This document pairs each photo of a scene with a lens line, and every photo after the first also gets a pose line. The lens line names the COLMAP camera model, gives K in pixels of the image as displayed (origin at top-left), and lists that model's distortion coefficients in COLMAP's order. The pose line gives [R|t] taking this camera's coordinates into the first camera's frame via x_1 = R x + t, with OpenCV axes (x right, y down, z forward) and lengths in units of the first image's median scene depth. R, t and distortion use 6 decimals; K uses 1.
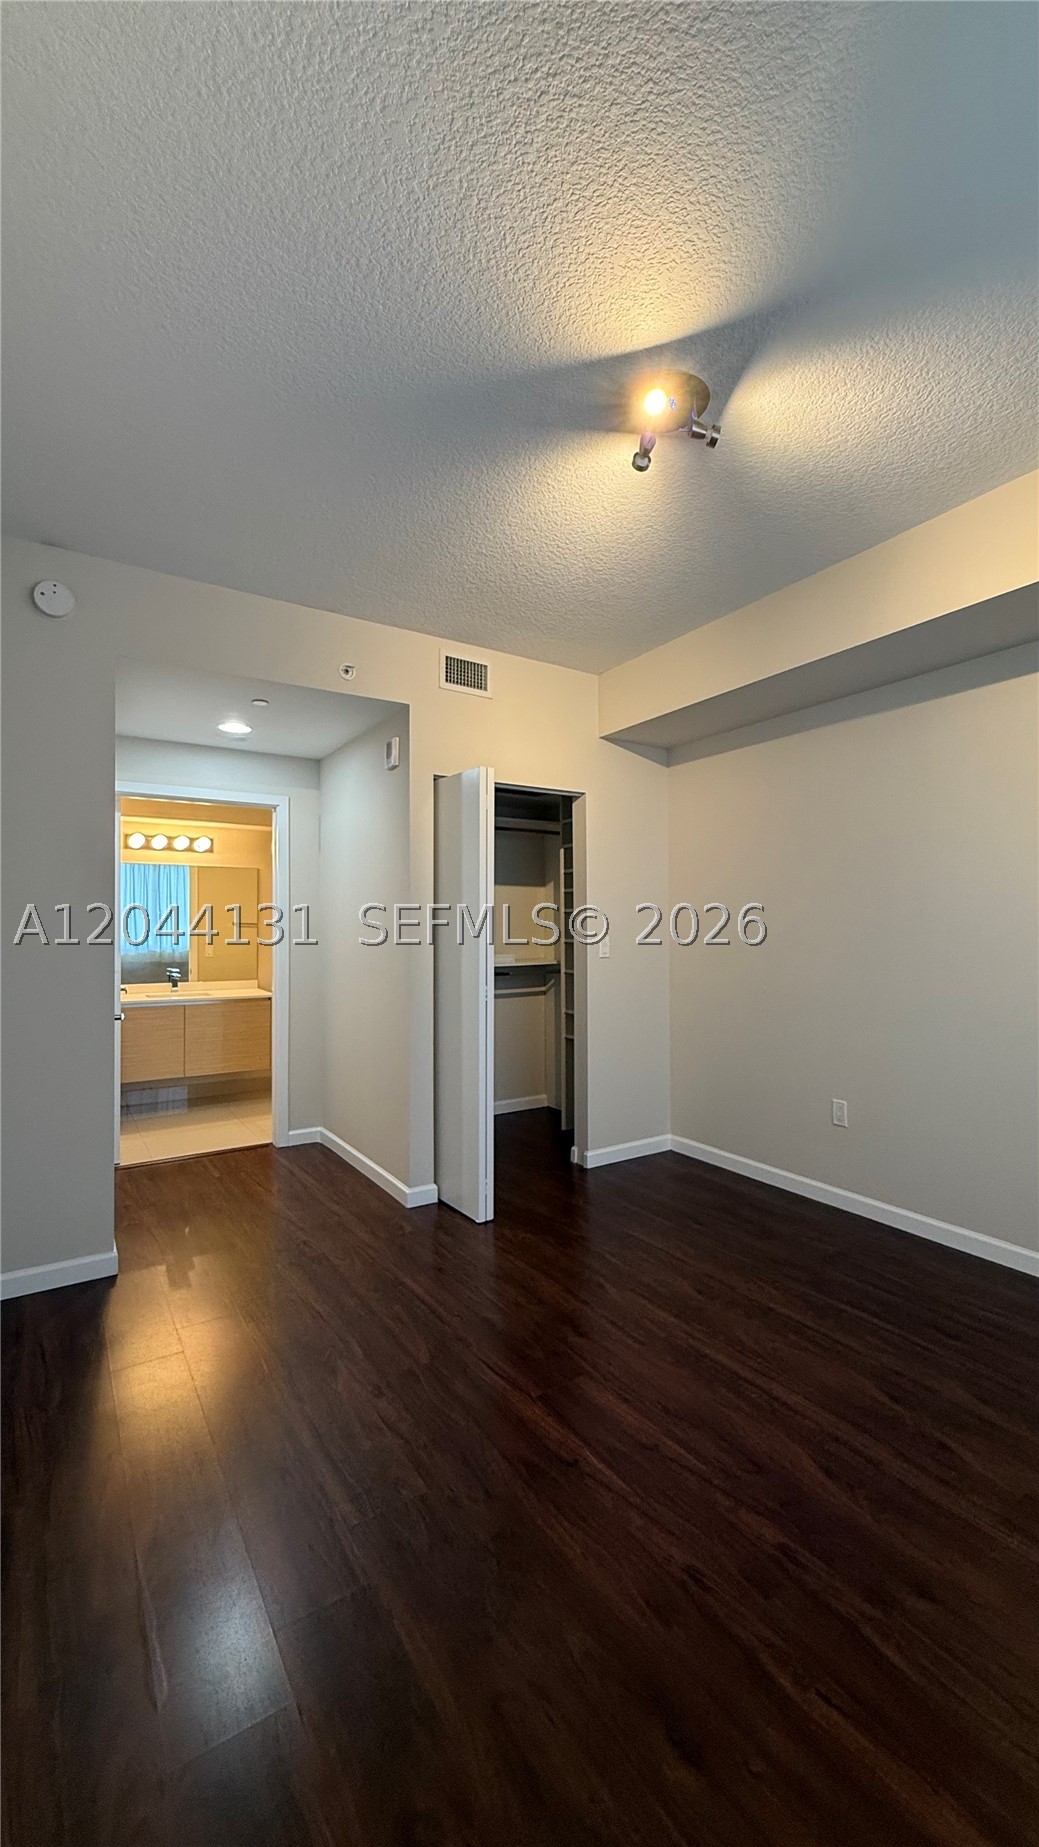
lens RADIAL K [[735.8, 0, 512.5], [0, 735.8, 921.6], [0, 0, 1]] dist [0.000567, -0.000224]
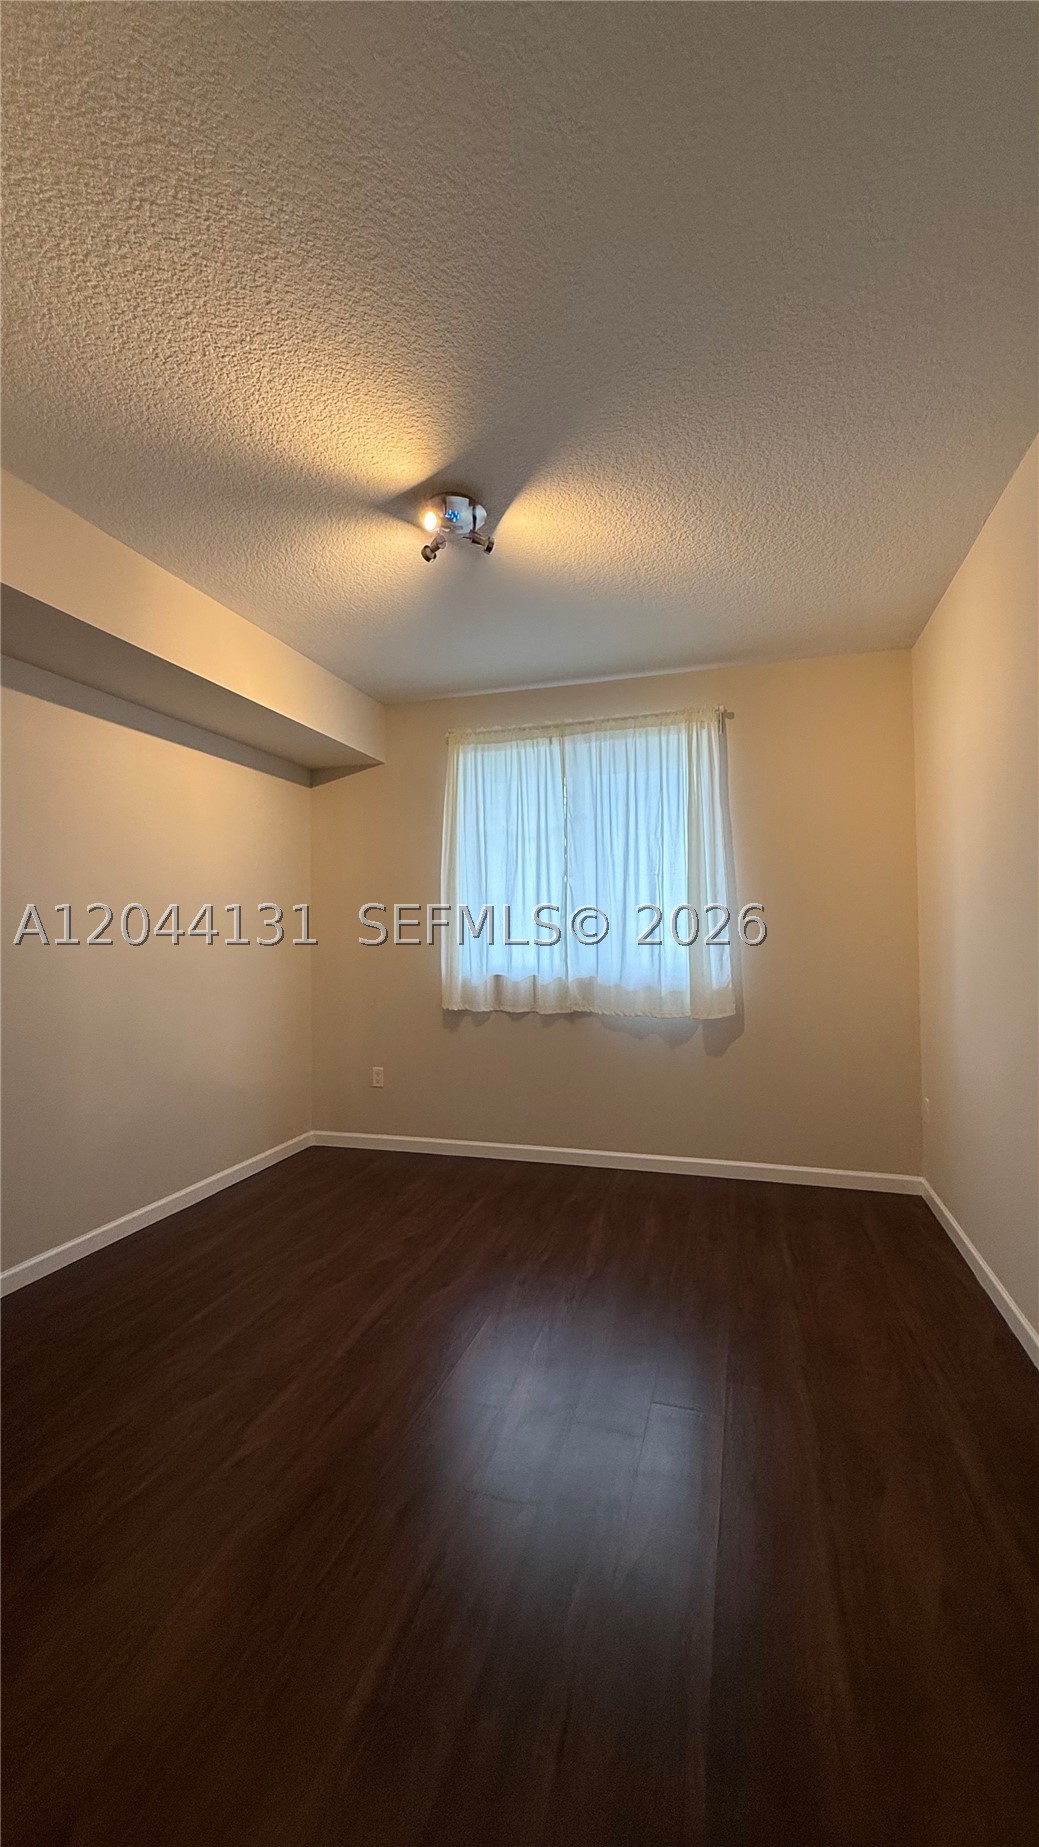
lens RADIAL K [[735.8, 0, 512.9], [0, 735.8, 931.1], [0, 0, 1]] dist [0.000567, -0.000224]
pose [[-0.638114, 0.003238, 0.769935, -0.773828], [-0.002329, 0.999978, -0.006136, -0.008654], [-0.769939, -0.005709, -0.638093, 1.648546]]
